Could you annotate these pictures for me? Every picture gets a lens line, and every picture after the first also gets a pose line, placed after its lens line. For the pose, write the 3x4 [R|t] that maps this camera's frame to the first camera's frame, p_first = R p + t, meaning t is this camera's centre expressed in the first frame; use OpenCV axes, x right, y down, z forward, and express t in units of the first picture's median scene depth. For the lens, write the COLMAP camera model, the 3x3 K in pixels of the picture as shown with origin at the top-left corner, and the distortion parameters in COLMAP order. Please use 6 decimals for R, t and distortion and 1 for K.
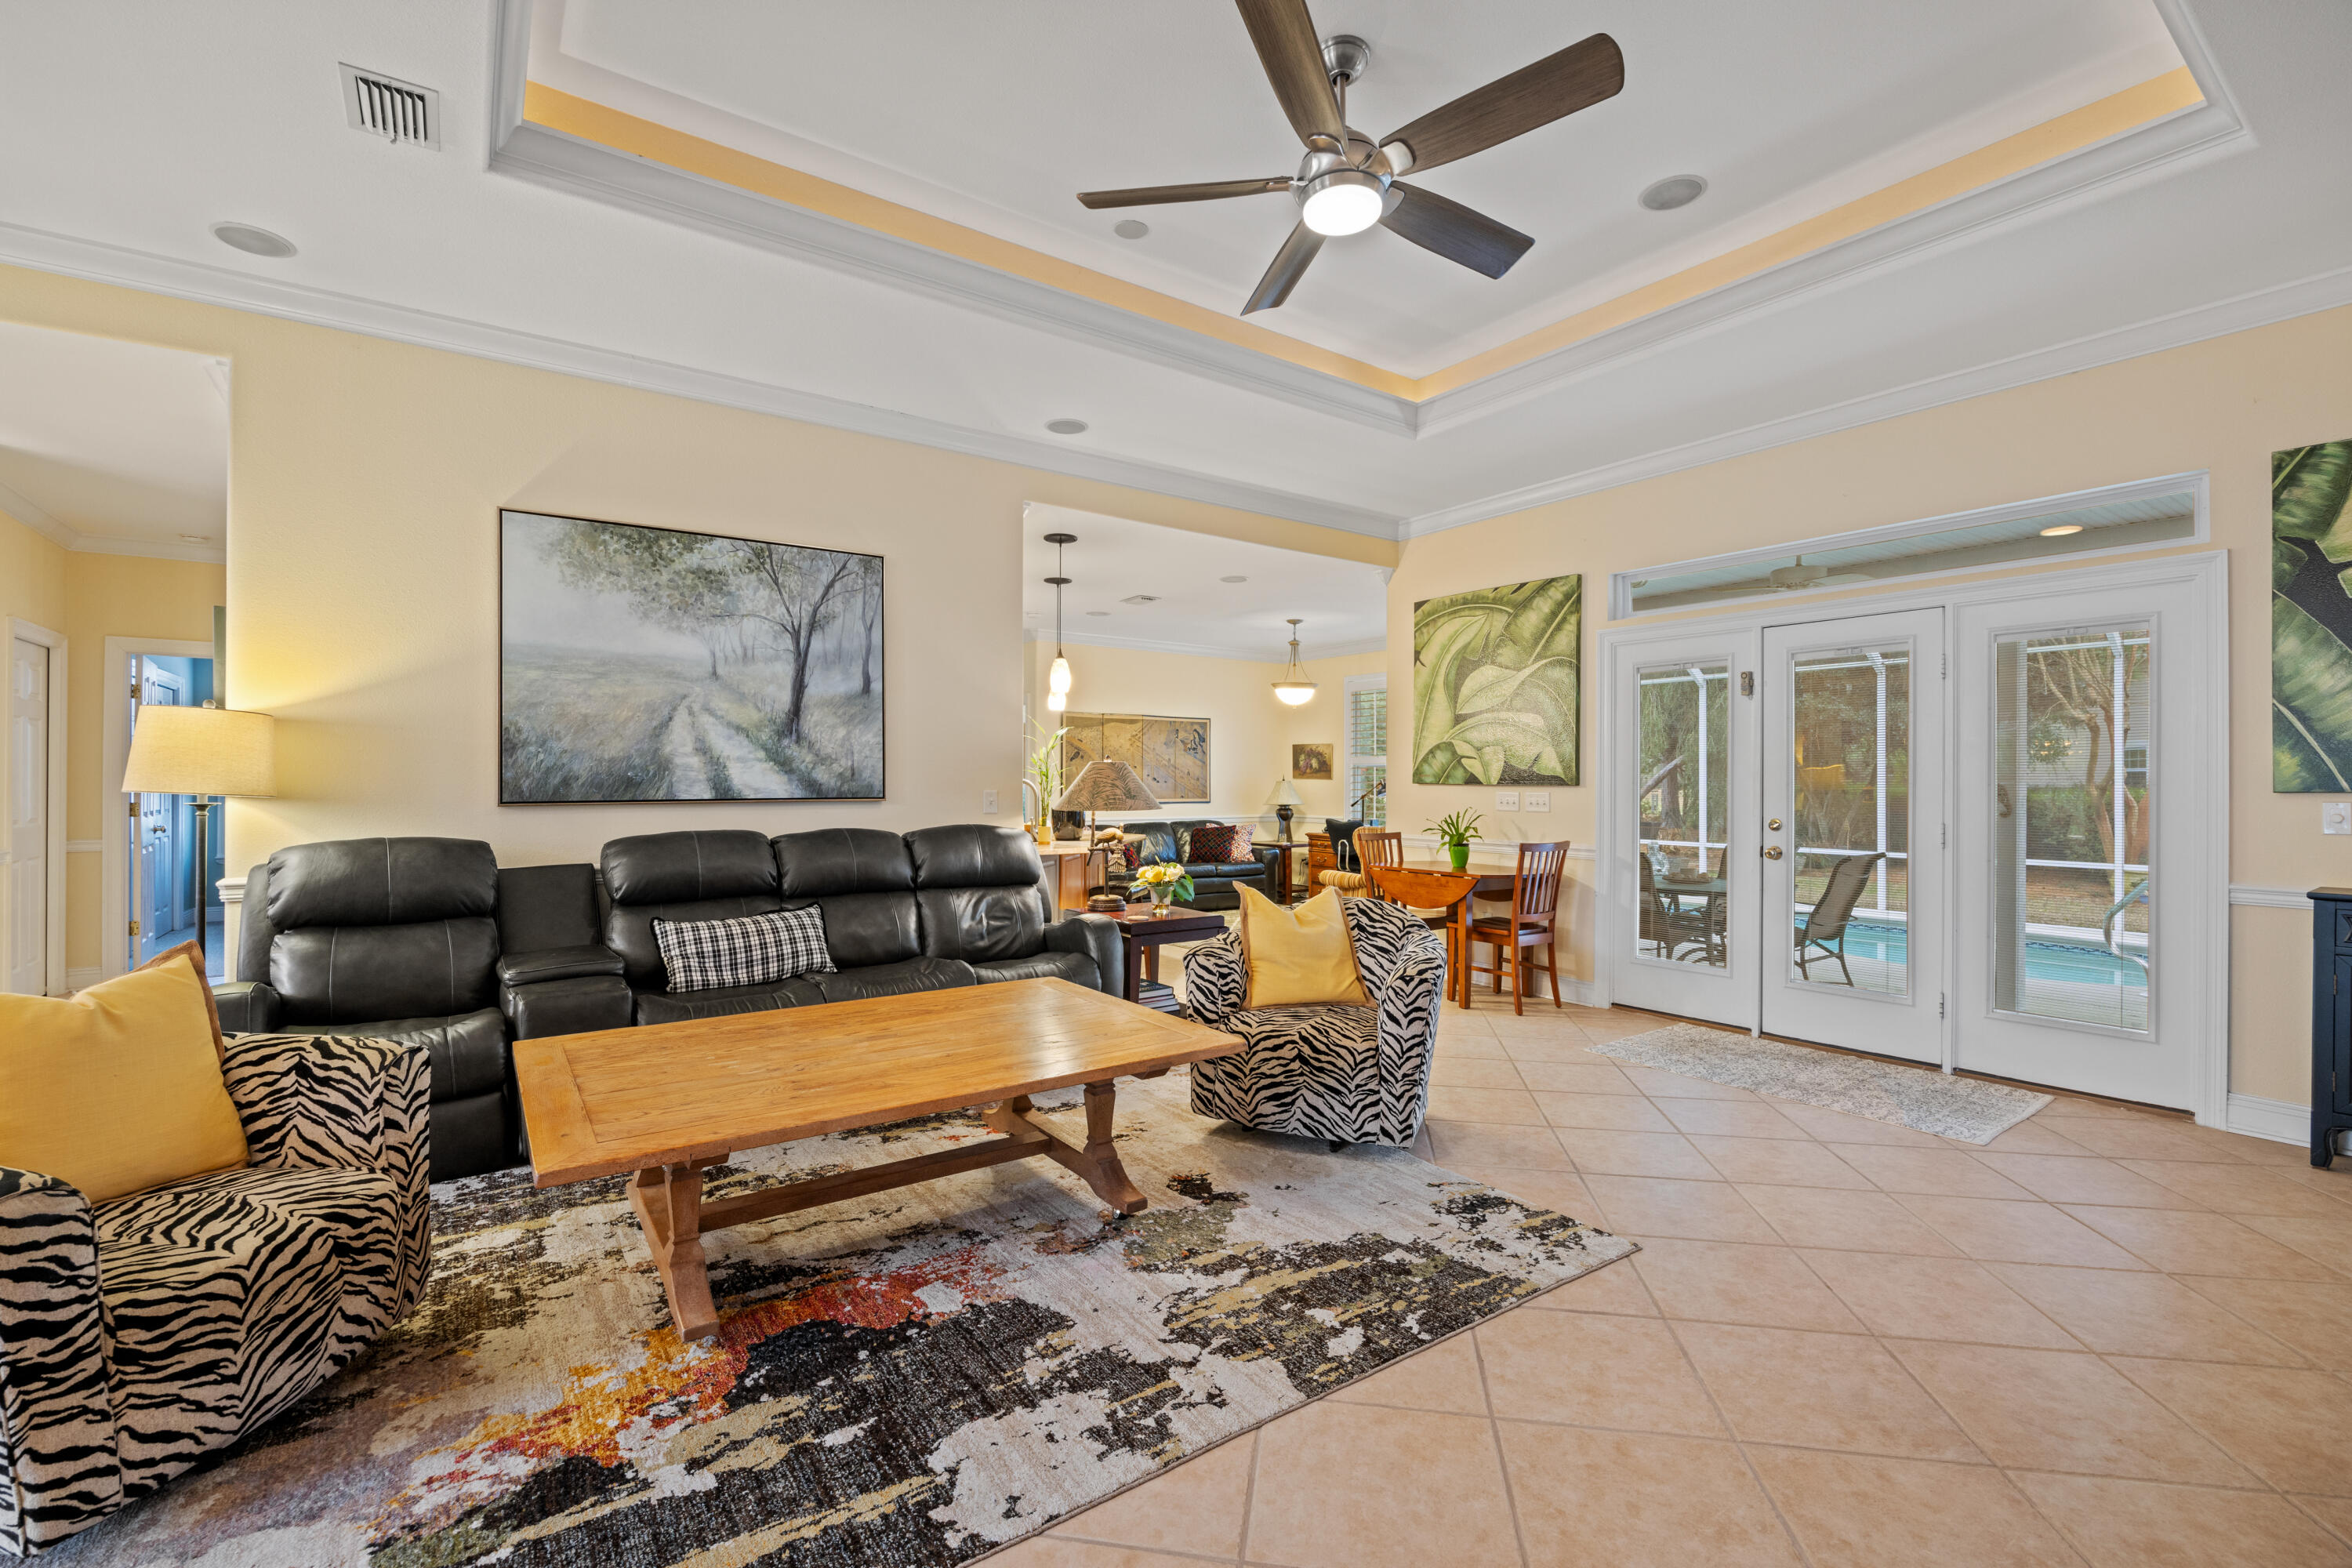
lens RADIAL K [[1011.1, 0, 1176.0], [0, 1011.1, 784.0], [0, 0, 1]] dist [-0.004679, -0.000365]
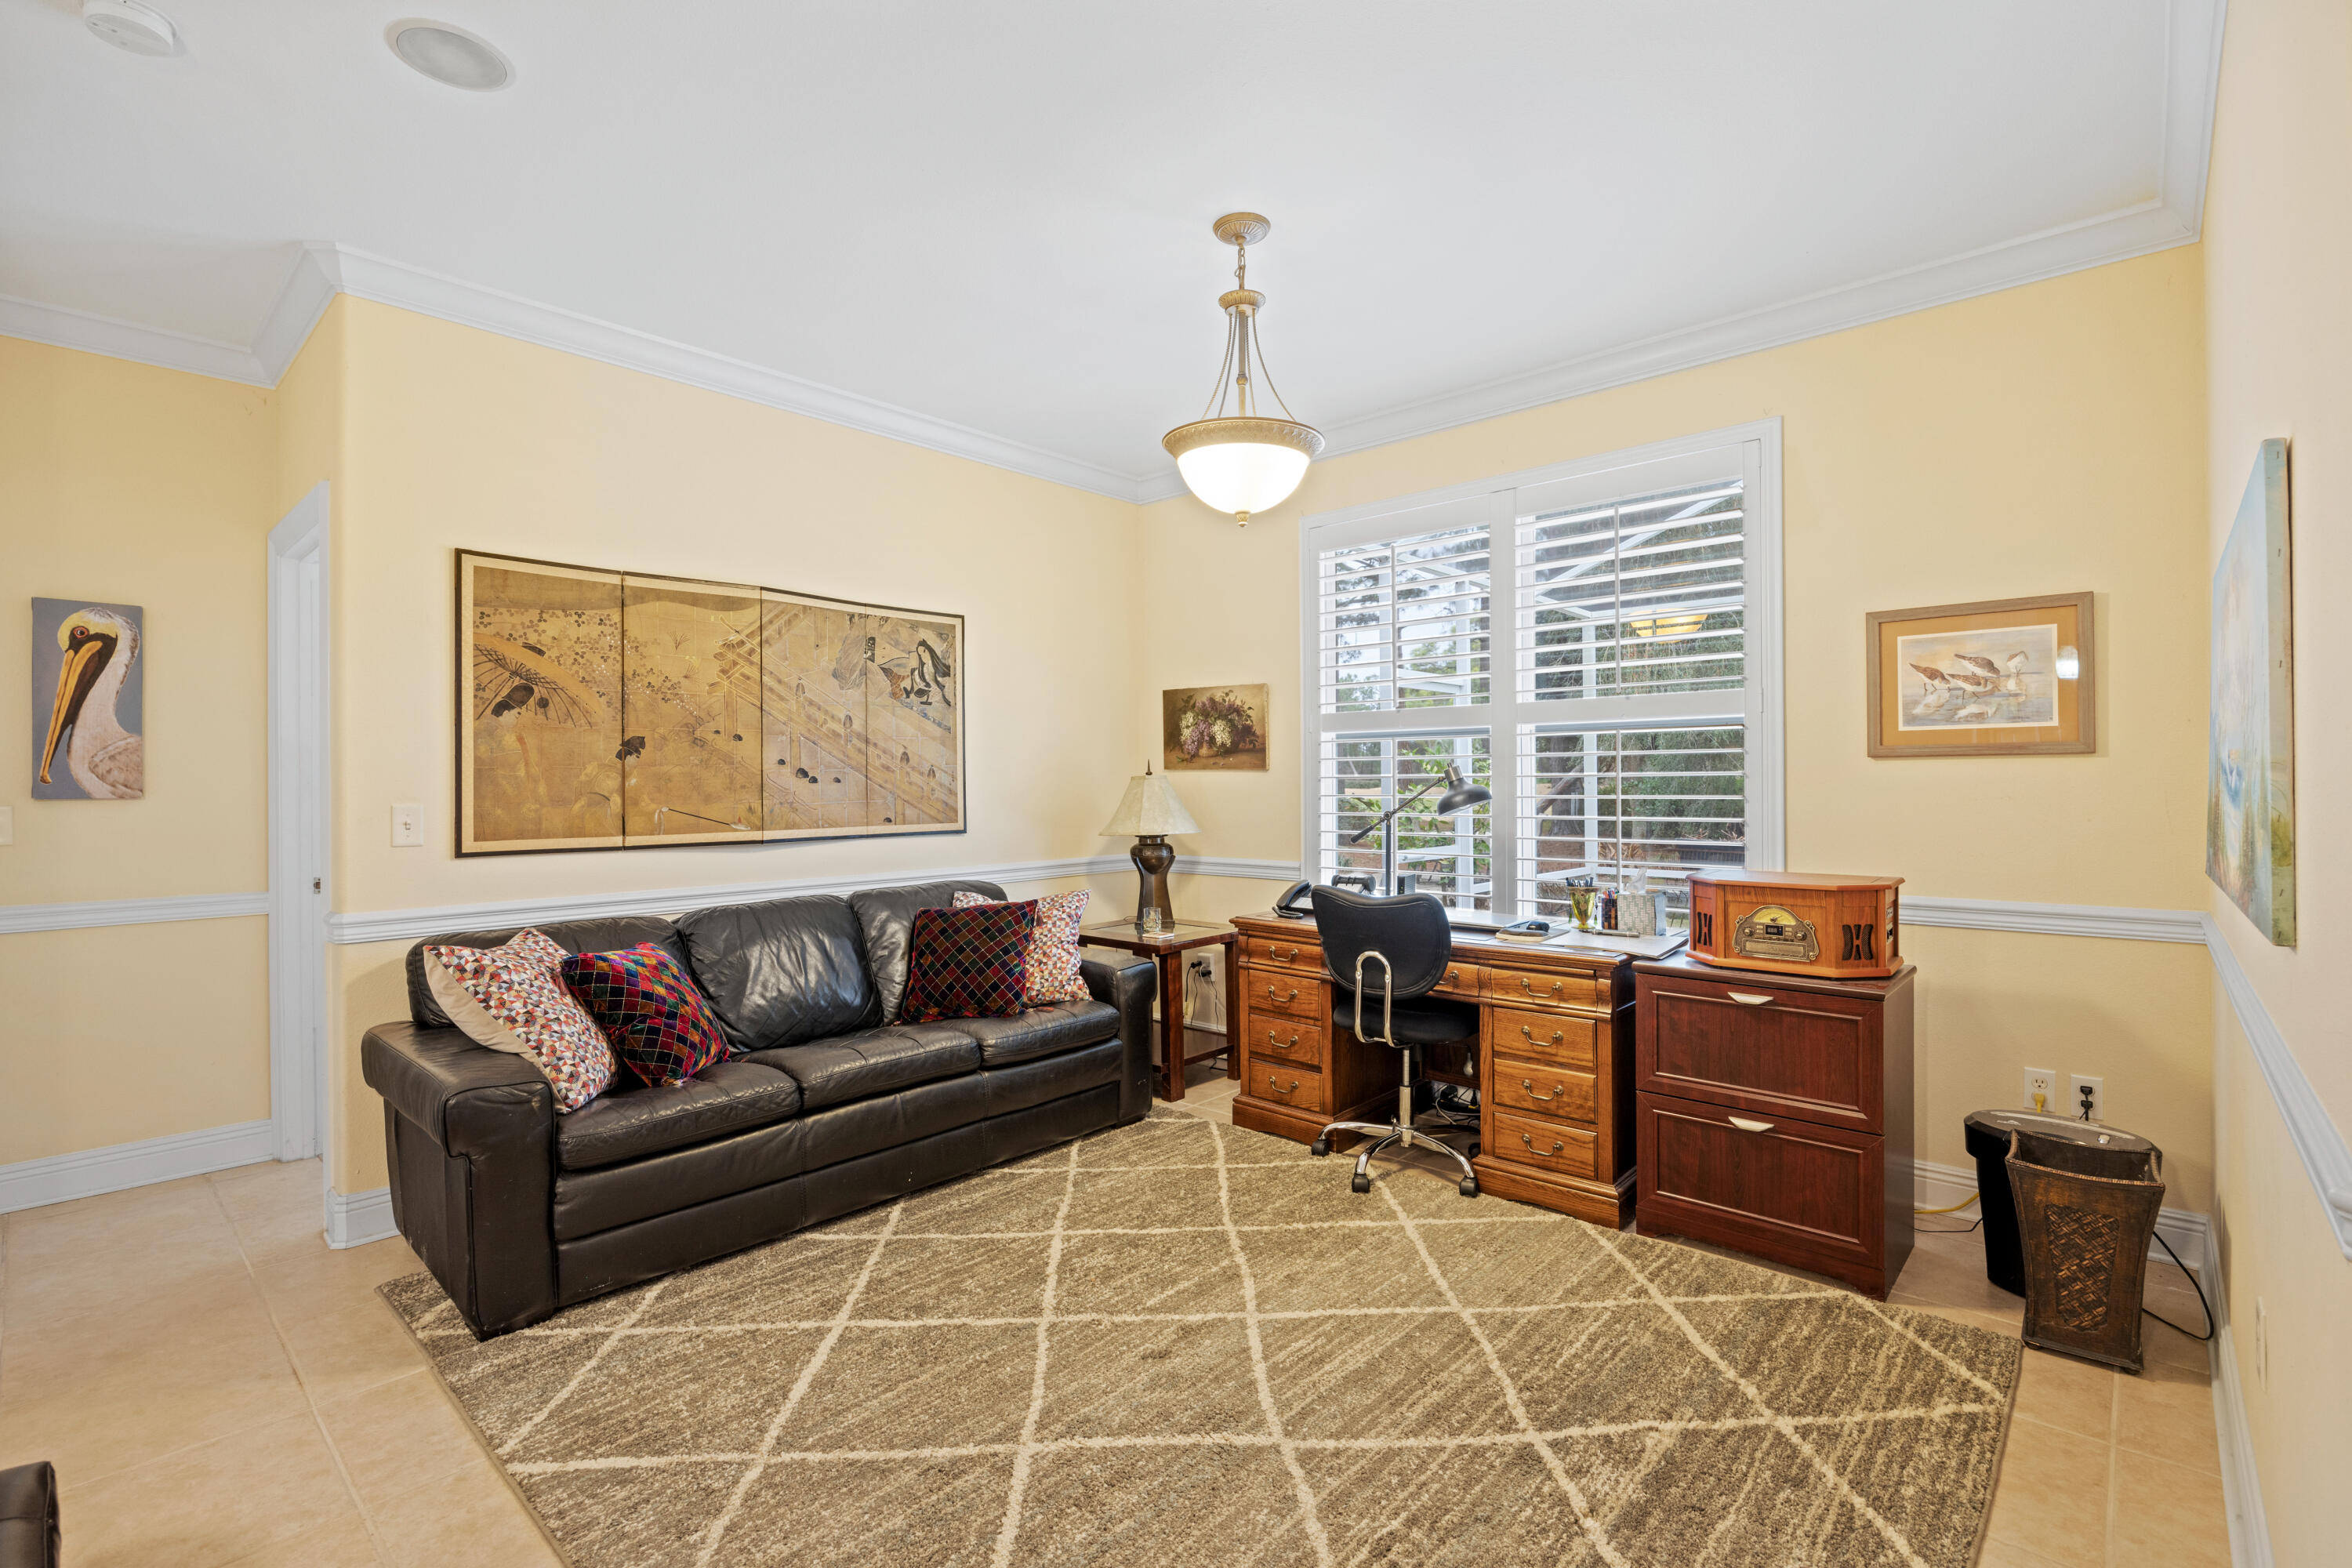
lens RADIAL K [[1065.8, 0, 1176.0], [0, 1065.8, 784.0], [0, 0, 1]] dist [-0.014773, 0.000176]
pose [[0.977884, -0.008092, 0.208990, 0.029816], [0.008100, 0.999967, 0.000815, 0.000057], [-0.208990, 0.000896, 0.977917, 0.629049]]
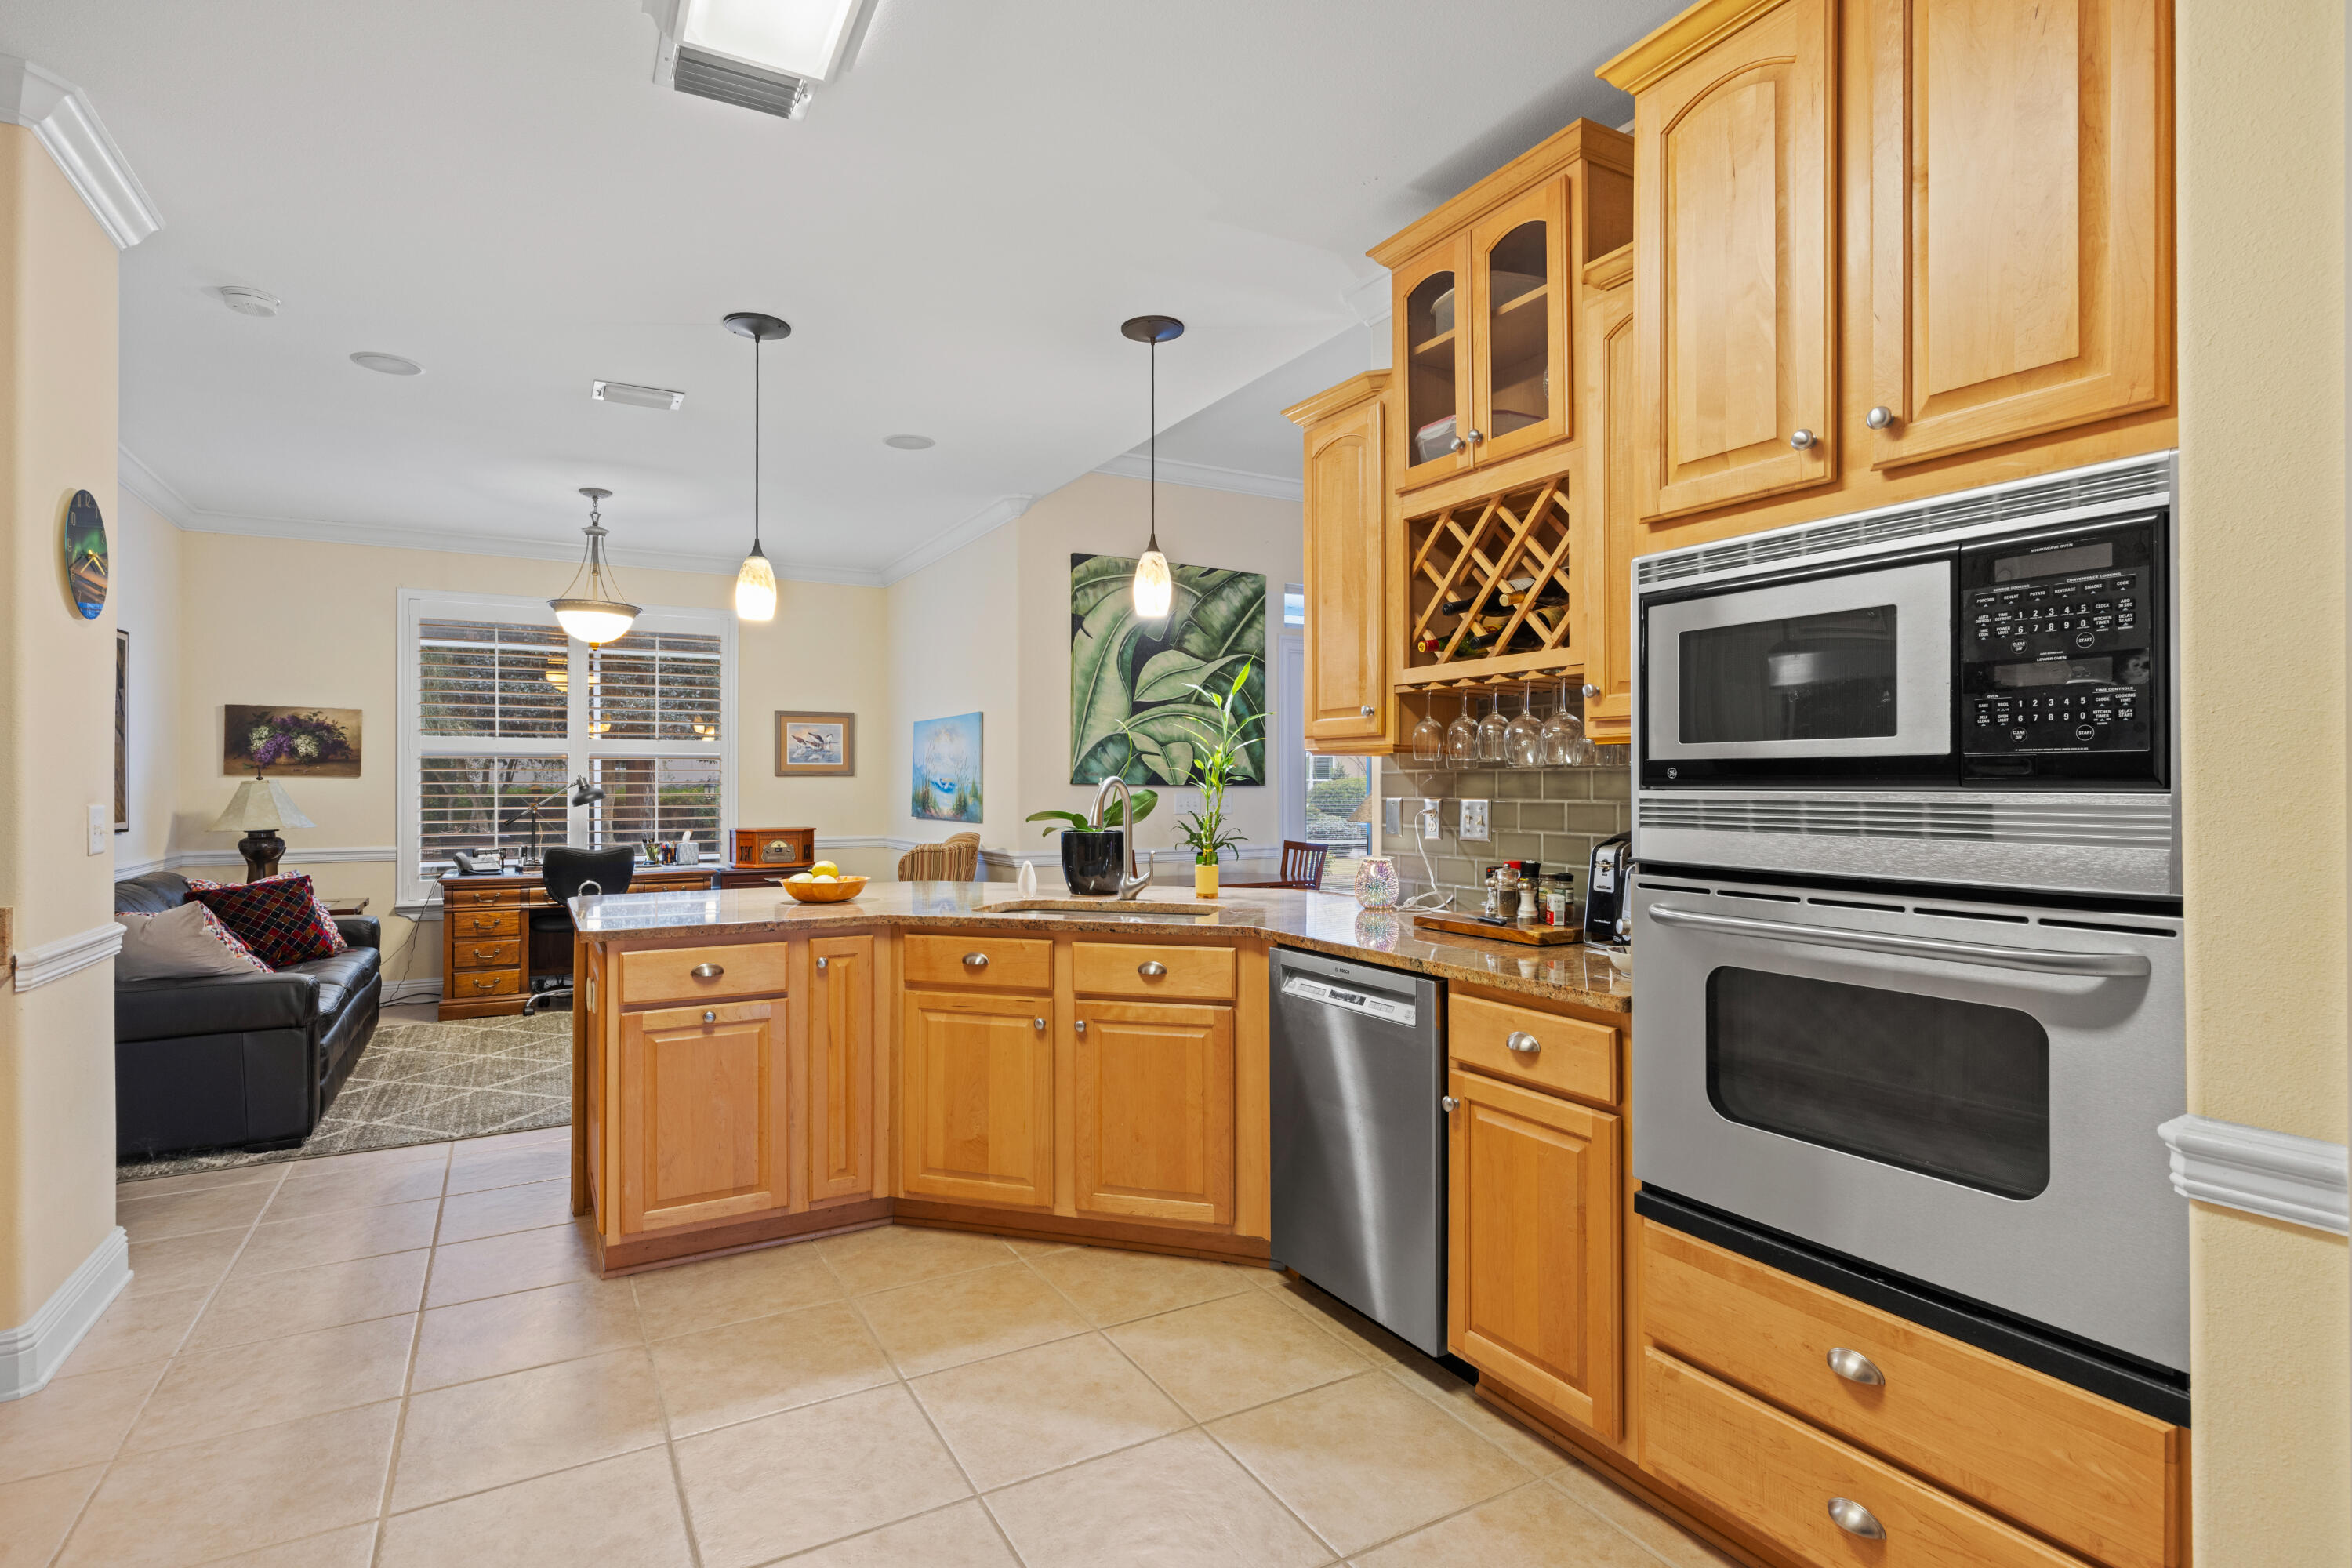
lens RADIAL K [[1168.6, 0, 1167.3], [0, 1168.6, 778.4], [0, 0, 1]] dist [0.004247, 0.001017]
pose [[0.109182, 0.003746, 0.994015, -0.438319], [0.002049, 0.999990, -0.003994, -0.000787], [-0.994020, 0.002473, 0.109173, 0.554014]]
